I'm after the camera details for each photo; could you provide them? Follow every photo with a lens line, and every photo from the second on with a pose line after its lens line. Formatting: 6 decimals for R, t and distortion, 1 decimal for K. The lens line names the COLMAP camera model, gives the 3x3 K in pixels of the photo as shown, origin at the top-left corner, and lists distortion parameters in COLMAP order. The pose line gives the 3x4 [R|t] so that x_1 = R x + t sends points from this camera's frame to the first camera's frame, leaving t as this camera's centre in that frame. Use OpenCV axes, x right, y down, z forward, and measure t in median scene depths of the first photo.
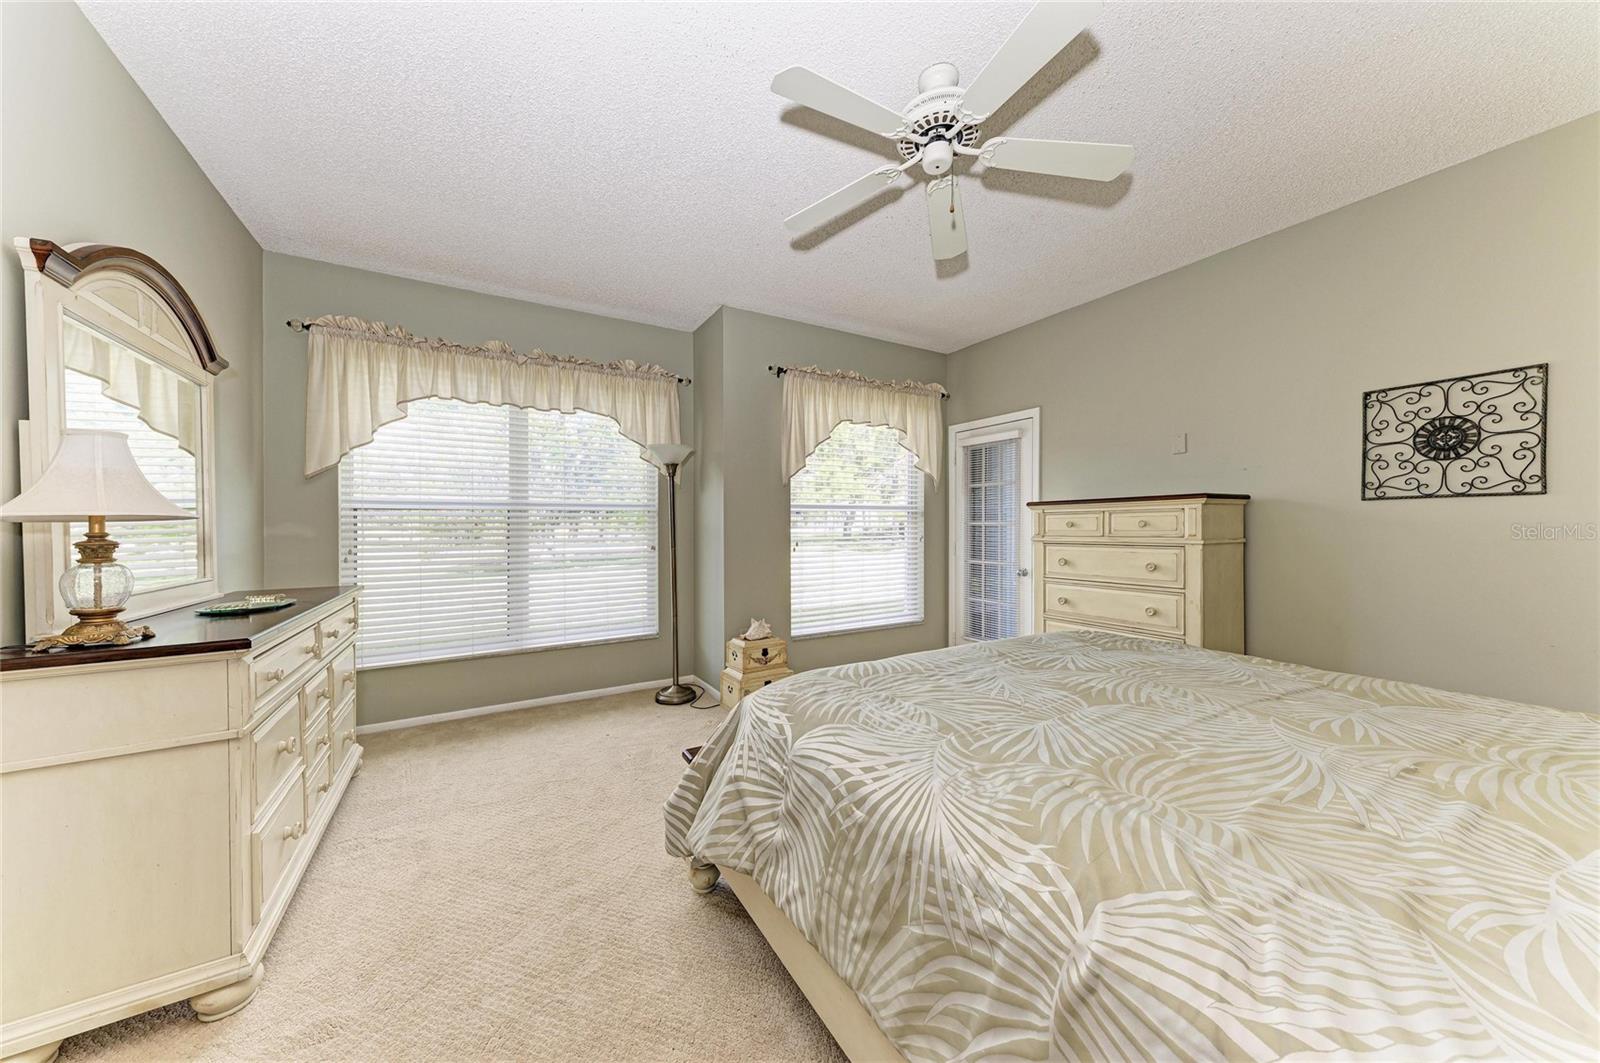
lens RADIAL K [[540.9, 0, 800.0], [0, 540.9, 531.5], [0, 0, 1]] dist [0.022375, -0.000074]
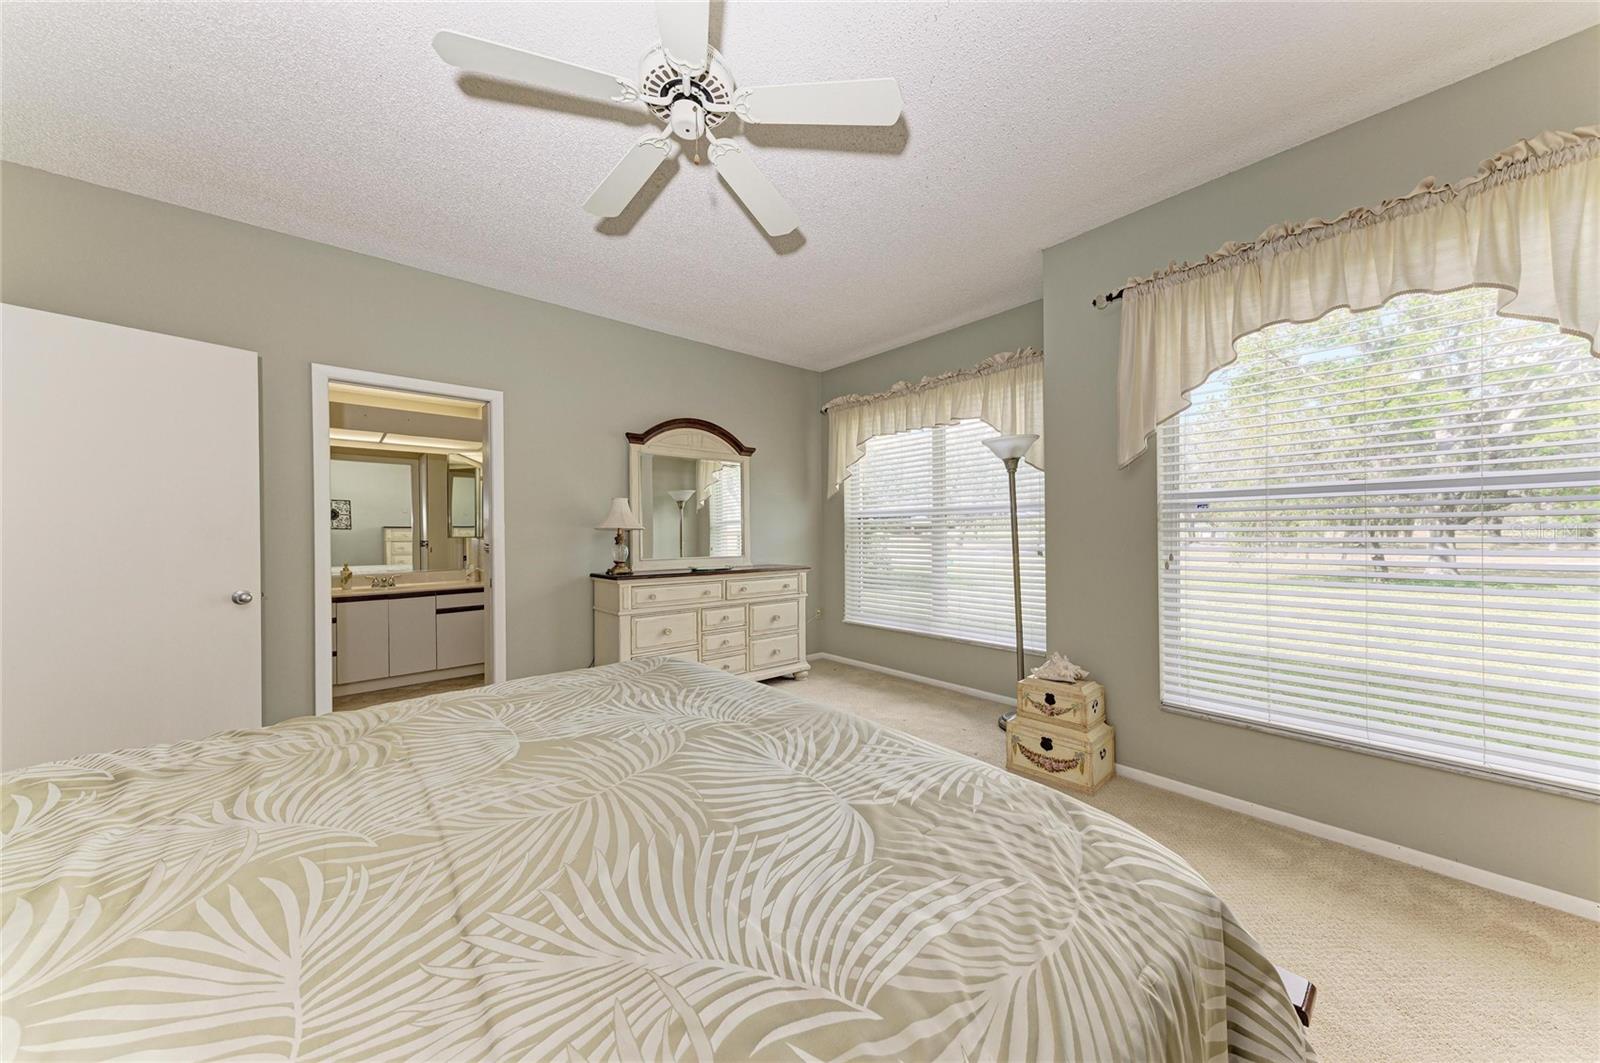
lens RADIAL K [[546.8, 0, 803.5], [0, 546.8, 534.6], [0, 0, 1]] dist [0.010360, -0.000025]
pose [[0.174918, 0.006603, -0.984561, 0.685050], [-0.001604, 0.999978, 0.006421, -0.005638], [0.984582, 0.000456, 0.174925, 0.604769]]
